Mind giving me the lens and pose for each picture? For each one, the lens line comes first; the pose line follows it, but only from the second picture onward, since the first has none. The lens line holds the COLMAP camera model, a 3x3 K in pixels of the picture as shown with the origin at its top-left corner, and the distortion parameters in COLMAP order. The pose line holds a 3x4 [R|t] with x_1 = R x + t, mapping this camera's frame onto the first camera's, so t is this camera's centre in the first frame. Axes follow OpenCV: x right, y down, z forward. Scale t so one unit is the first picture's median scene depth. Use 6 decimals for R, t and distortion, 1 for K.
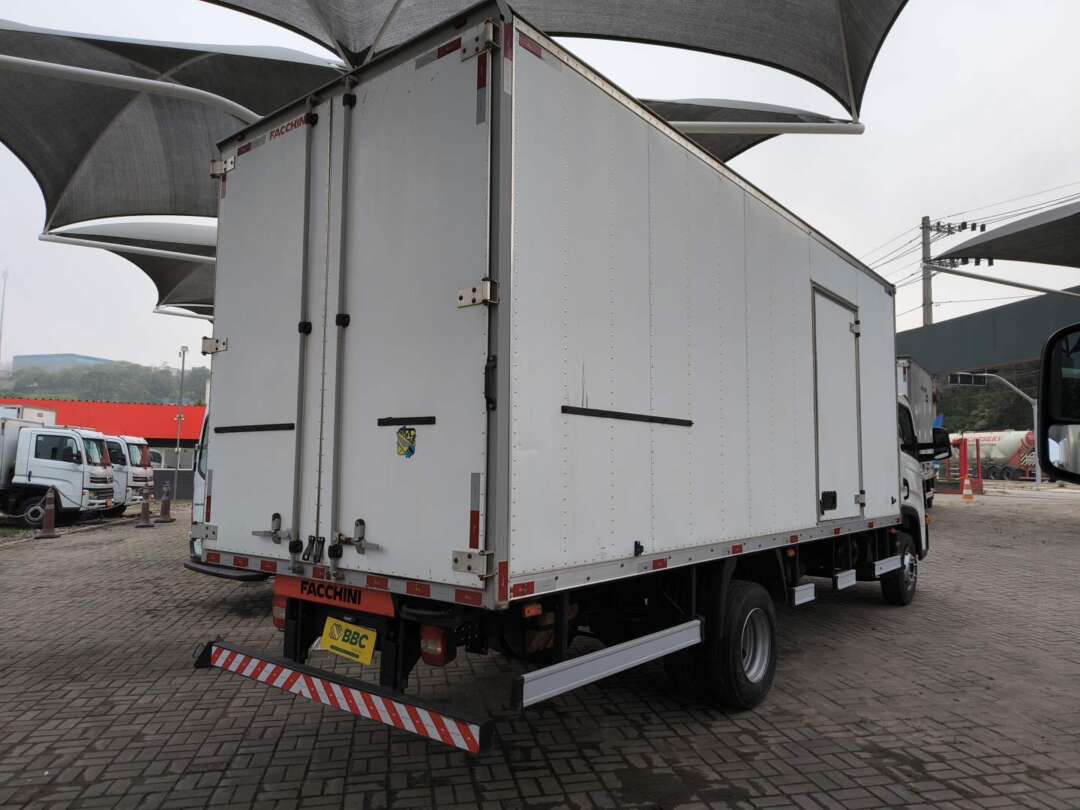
lens RADIAL K [[741.8, 0, 526.0], [0, 741.8, 401.1], [0, 0, 1]] dist [0.053581, -0.040580]
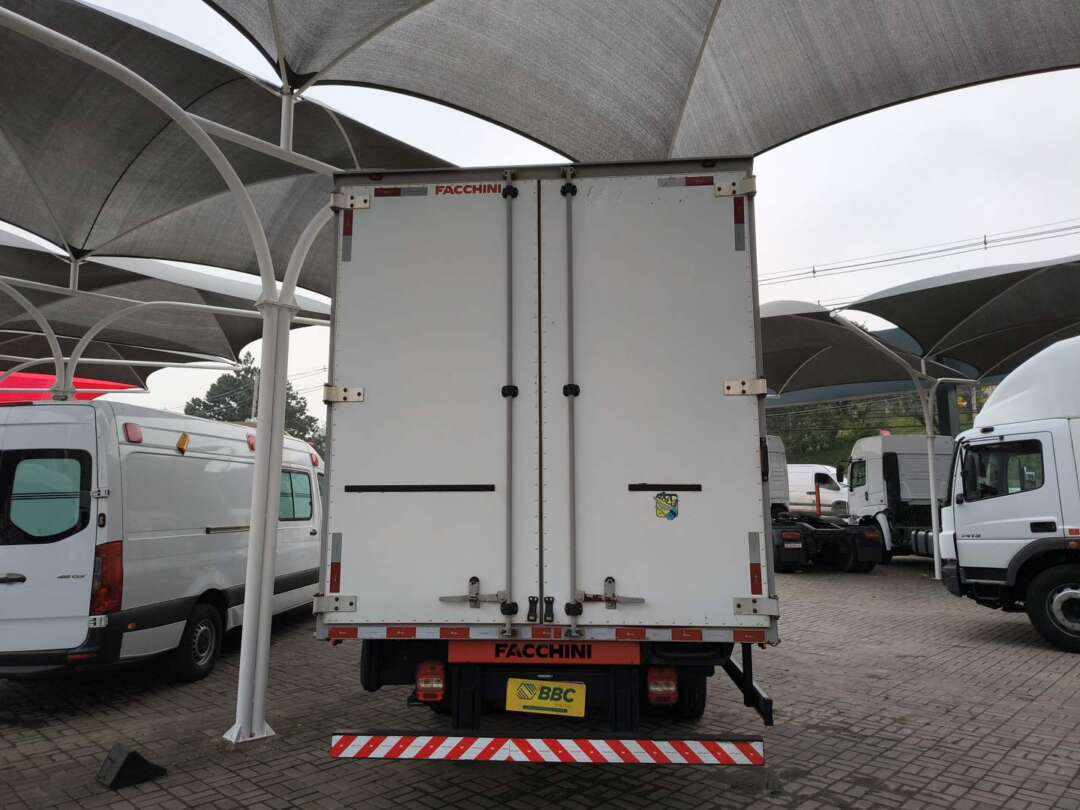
lens RADIAL K [[752.7, 0, 540.0], [0, 752.7, 405.0], [0, 0, 1]] dist [0.043753, -0.000108]
pose [[0.818281, 0.073660, 0.570080, -0.903433], [-0.041161, 0.996718, -0.069704, -0.009956], [-0.573343, 0.033572, 0.818627, 0.138633]]
